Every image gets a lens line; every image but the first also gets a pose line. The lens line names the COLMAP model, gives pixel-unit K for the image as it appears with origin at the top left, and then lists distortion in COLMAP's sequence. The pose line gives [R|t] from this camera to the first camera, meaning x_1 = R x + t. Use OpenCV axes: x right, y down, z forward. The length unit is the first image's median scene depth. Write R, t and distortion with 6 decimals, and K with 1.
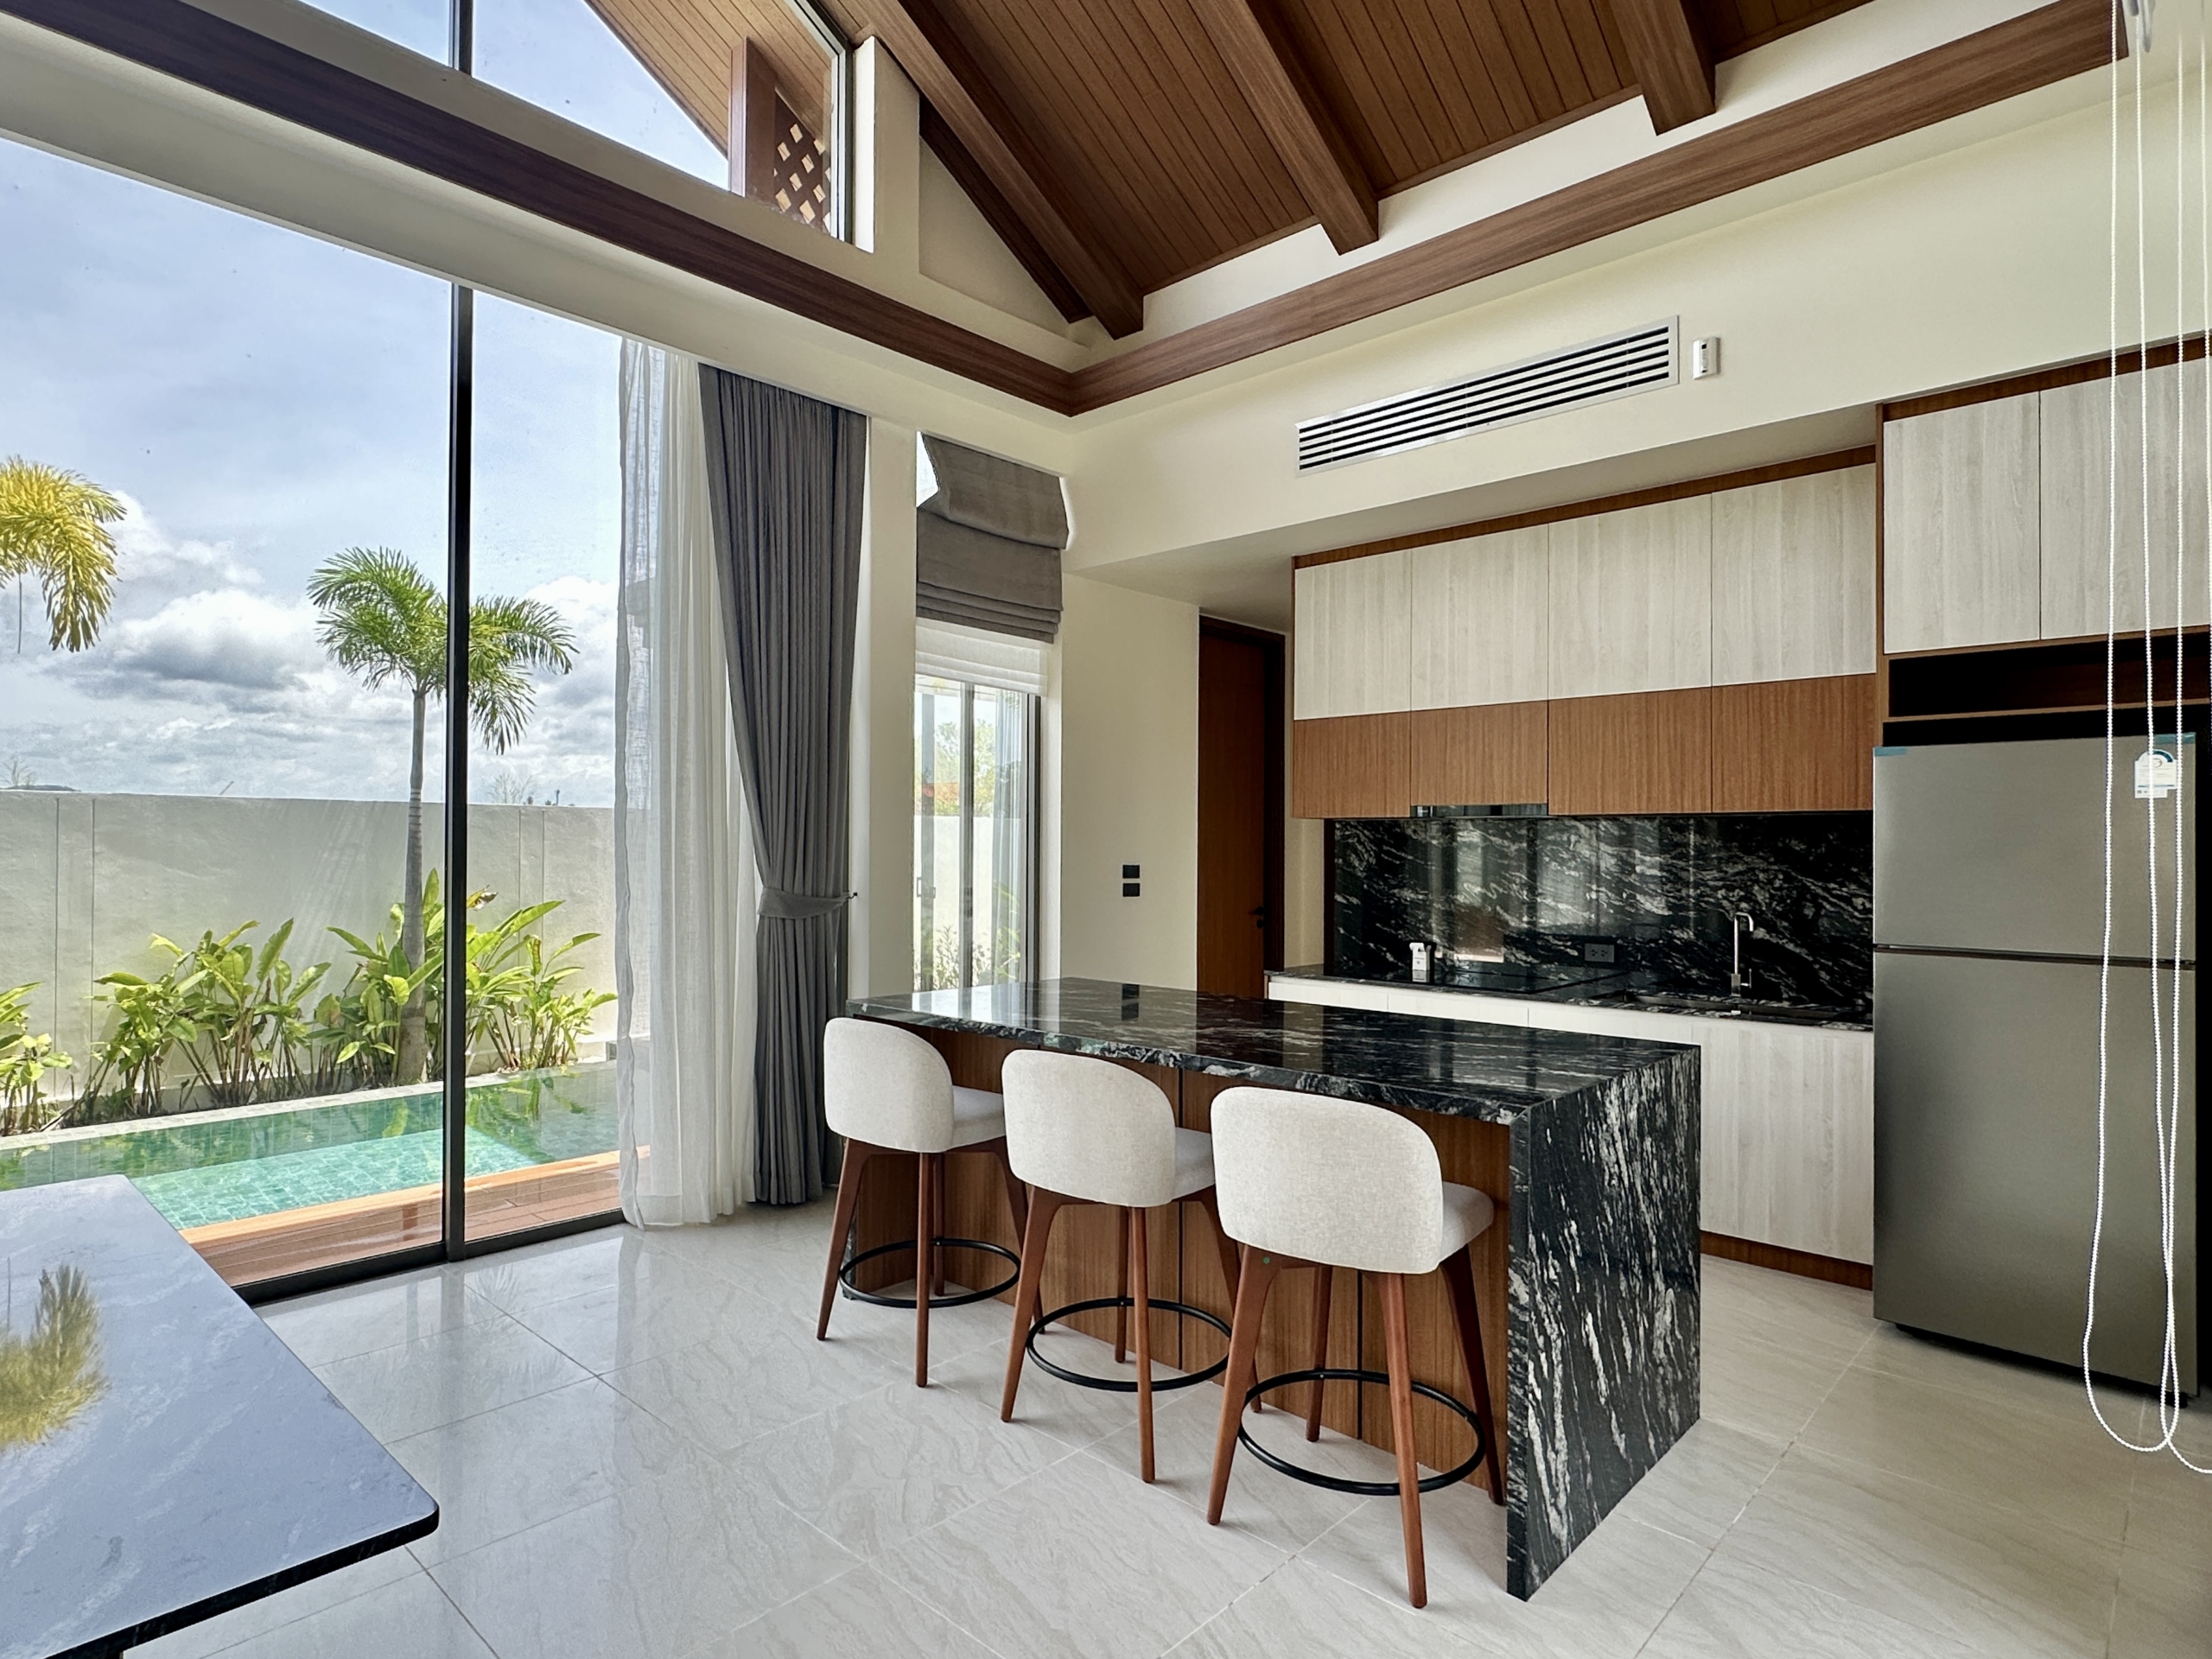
lens RADIAL K [[1213.6, 0, 1088.1], [0, 1213.6, 828.4], [0, 0, 1]] dist [0.000859, 0.000677]
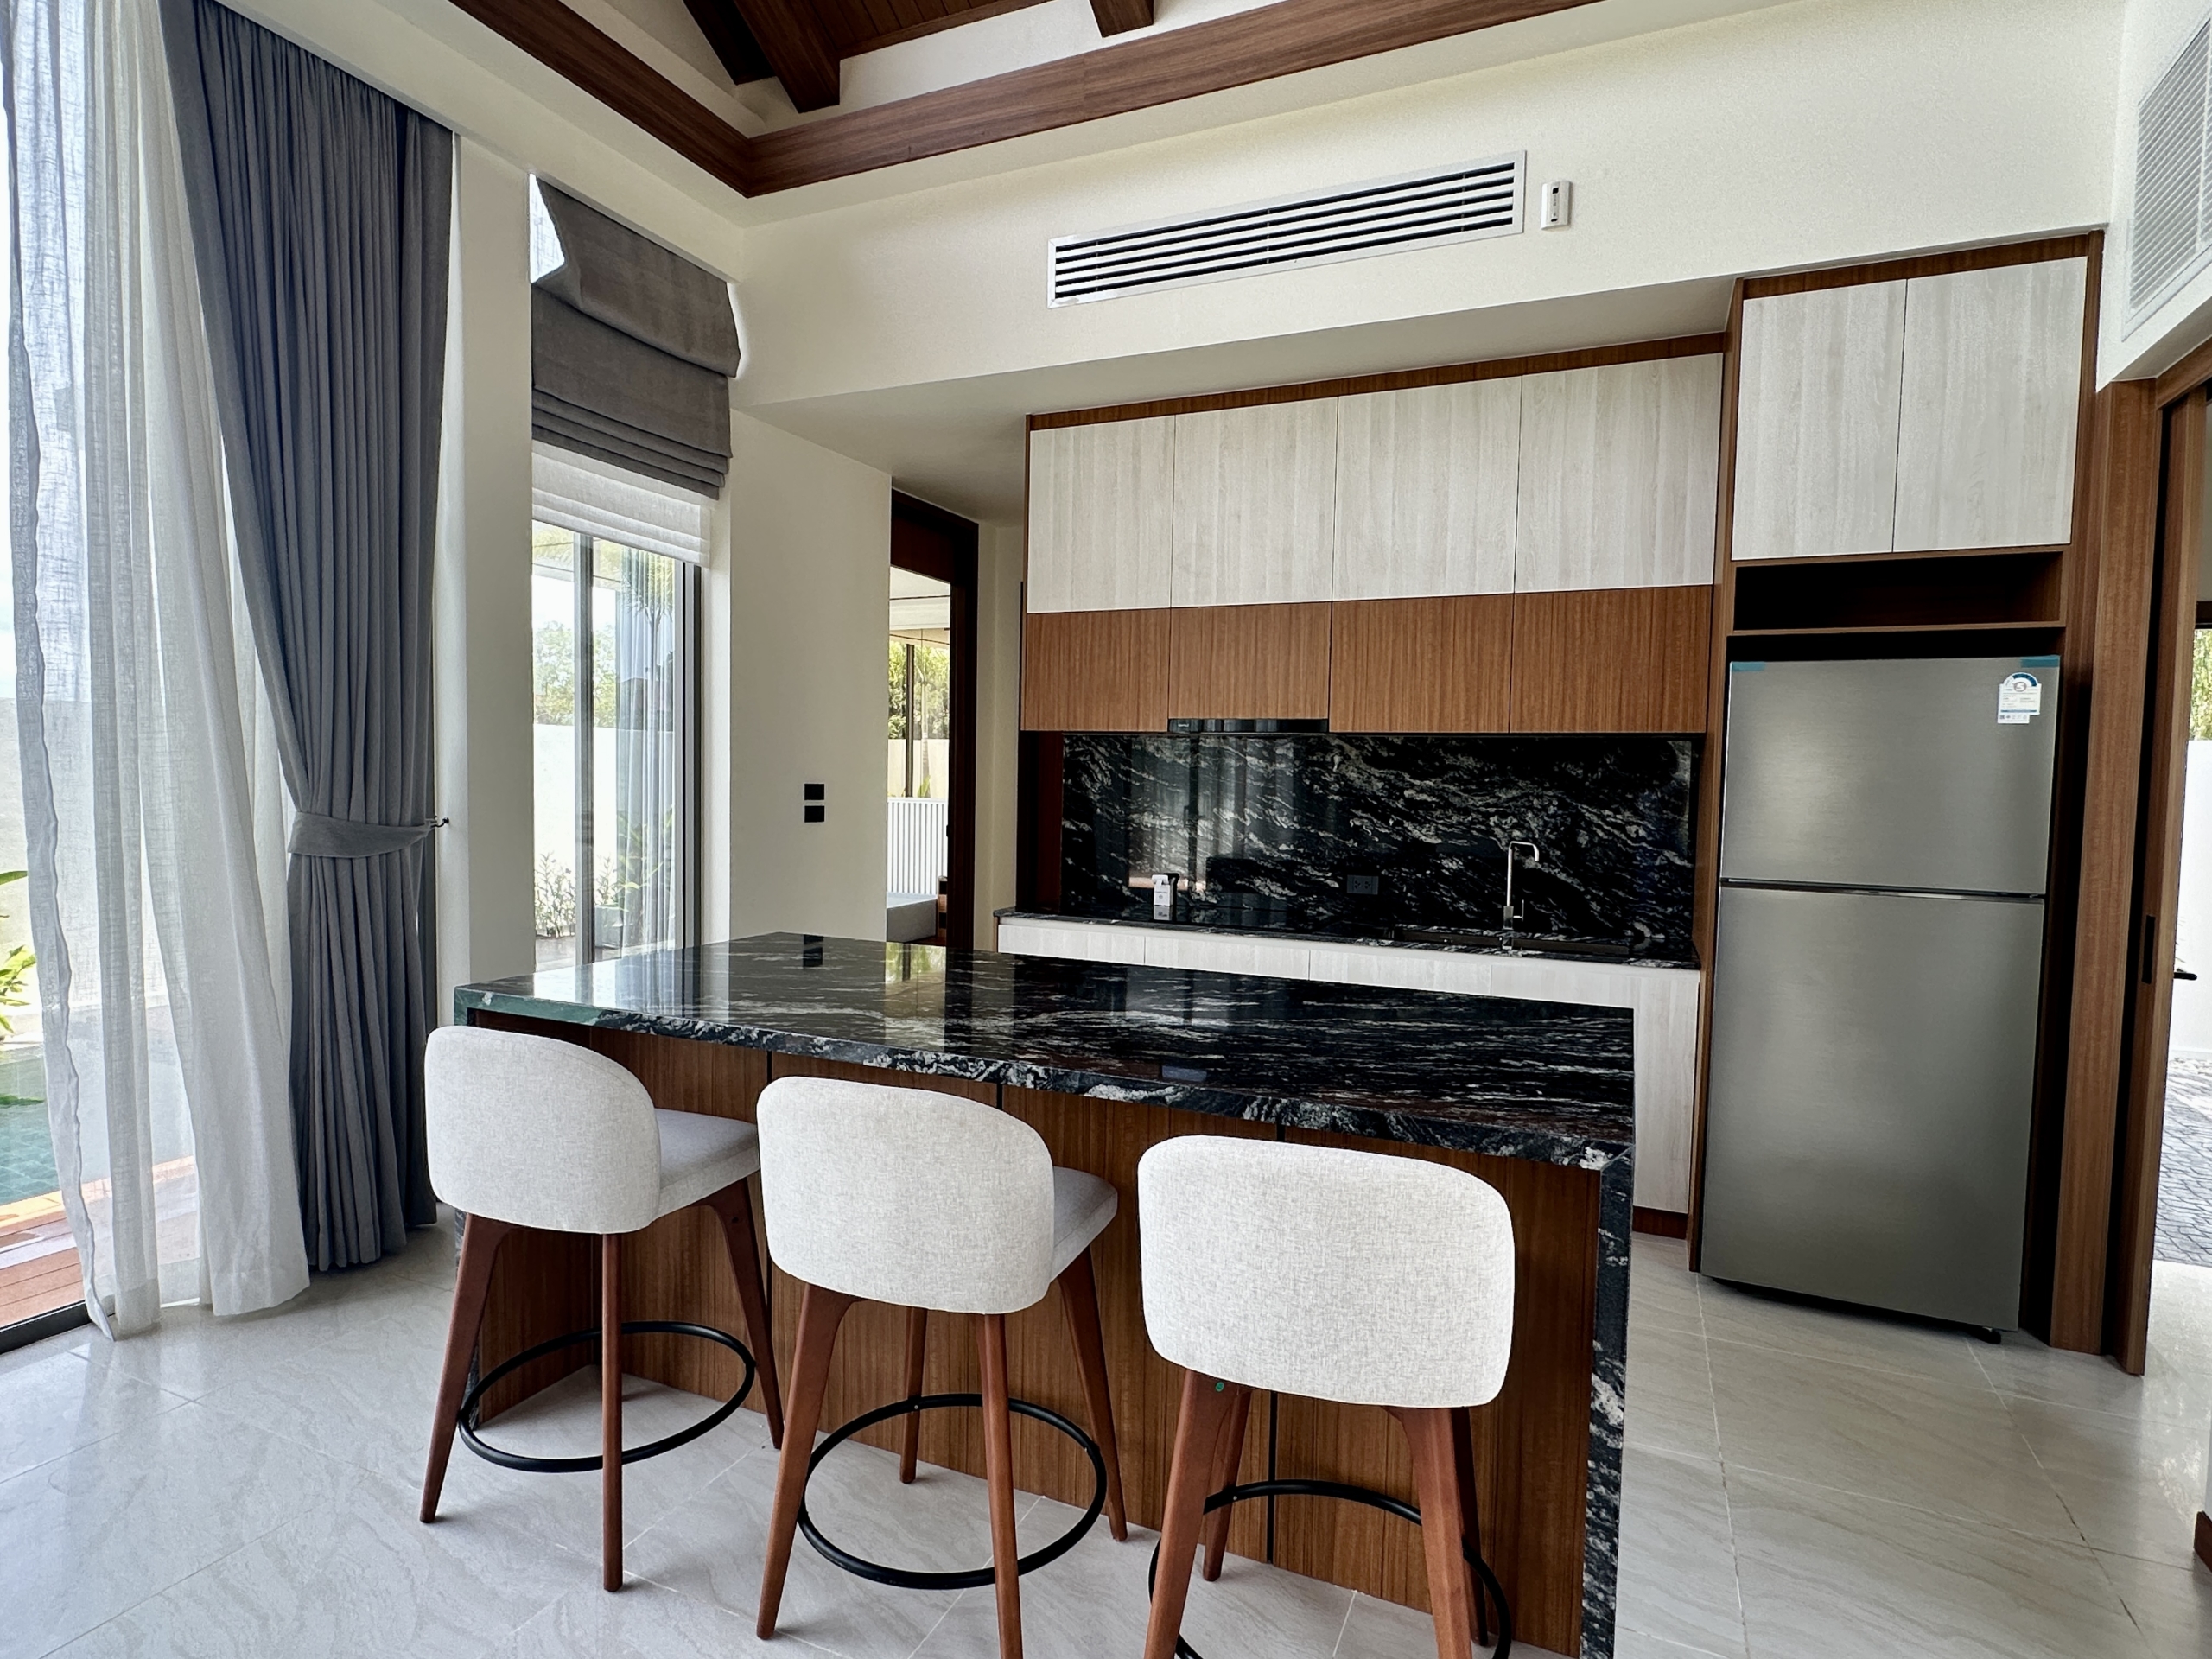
lens RADIAL K [[1186.8, 0, 1101.1], [0, 1186.8, 834.5], [0, 0, 1]] dist [-0.001805, -0.000086]
pose [[0.942437, -0.004703, 0.334350, -0.069739], [-0.019203, 0.997490, 0.068156, 0.007942], [-0.333832, -0.070653, 0.939981, 0.239690]]
